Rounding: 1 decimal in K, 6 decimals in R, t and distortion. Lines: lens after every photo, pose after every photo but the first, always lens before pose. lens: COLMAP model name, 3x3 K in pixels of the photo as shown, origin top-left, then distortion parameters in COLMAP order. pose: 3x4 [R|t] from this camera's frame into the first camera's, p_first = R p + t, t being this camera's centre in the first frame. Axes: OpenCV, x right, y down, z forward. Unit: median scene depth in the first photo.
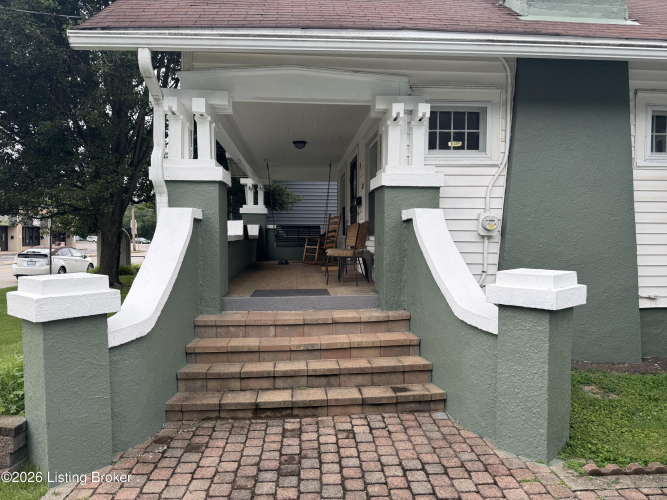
lens RADIAL K [[472.6, 0, 334.7], [0, 472.6, 252.9], [0, 0, 1]] dist [0.010362, -0.000580]
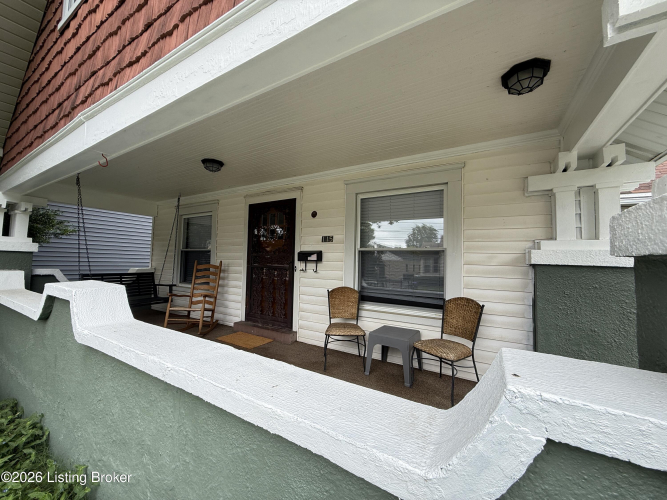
lens RADIAL K [[265.8, 0, 331.3], [0, 265.8, 248.2], [0, 0, 1]] dist [-0.000733, 0.000387]
pose [[0.579234, 0.056564, 0.813197, -0.716861], [0.004770, 0.997337, -0.072770, -0.208617], [-0.815148, 0.046030, 0.577422, 1.647748]]
